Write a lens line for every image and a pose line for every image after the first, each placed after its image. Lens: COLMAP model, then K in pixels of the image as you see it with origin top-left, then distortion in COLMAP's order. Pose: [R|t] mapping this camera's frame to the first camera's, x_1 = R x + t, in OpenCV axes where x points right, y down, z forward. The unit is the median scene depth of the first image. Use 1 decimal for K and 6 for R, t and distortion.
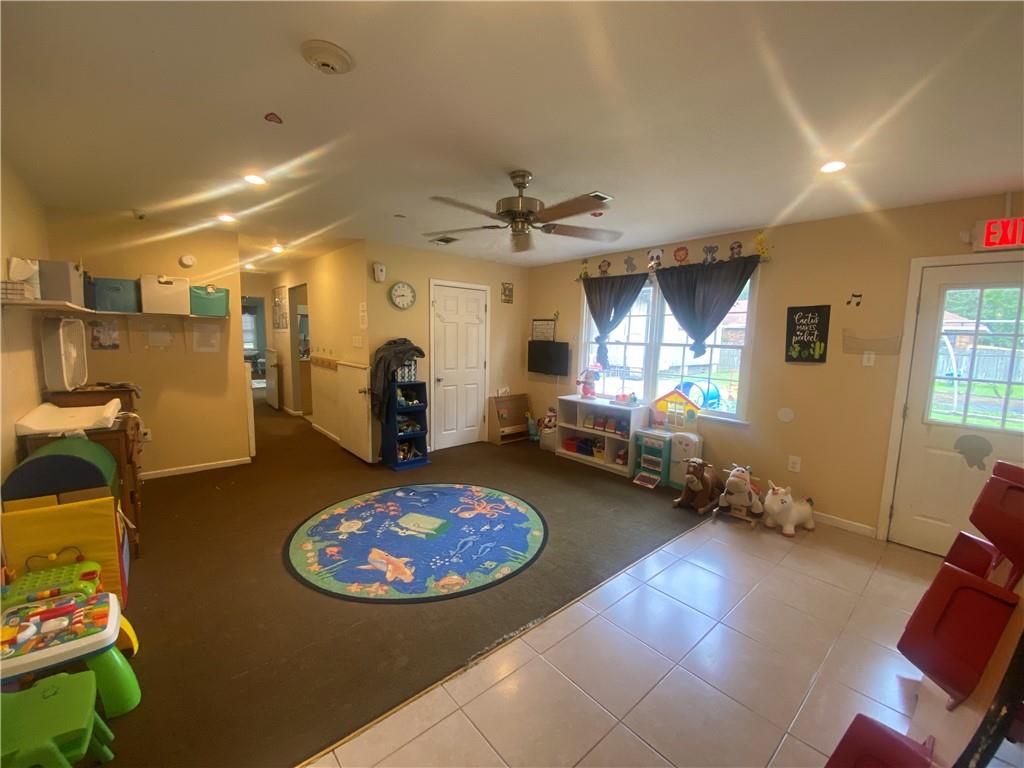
lens RADIAL K [[413.4, 0, 514.7], [0, 413.4, 384.8], [0, 0, 1]] dist [0.049002, -0.035816]
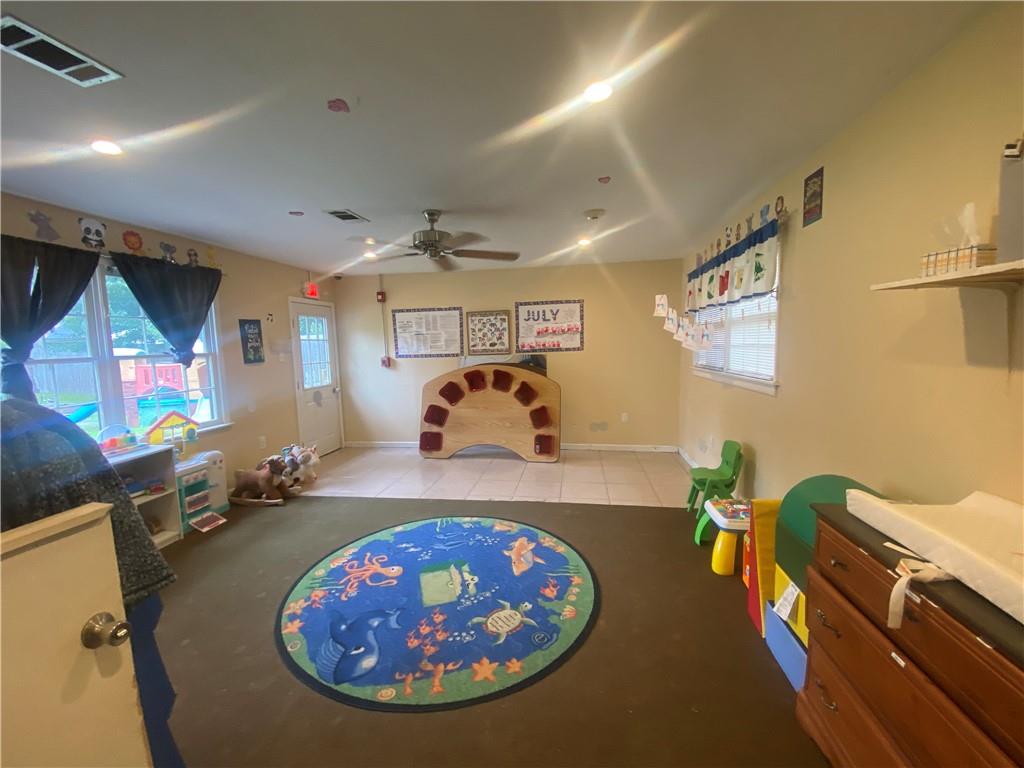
lens RADIAL K [[413.4, 0, 514.7], [0, 413.4, 384.8], [0, 0, 1]] dist [0.049002, -0.035816]
pose [[-0.644154, -0.080343, 0.760665, -0.859499], [0.107716, 0.975030, 0.194202, -0.161854], [-0.757274, 0.207032, -0.619415, 1.281912]]
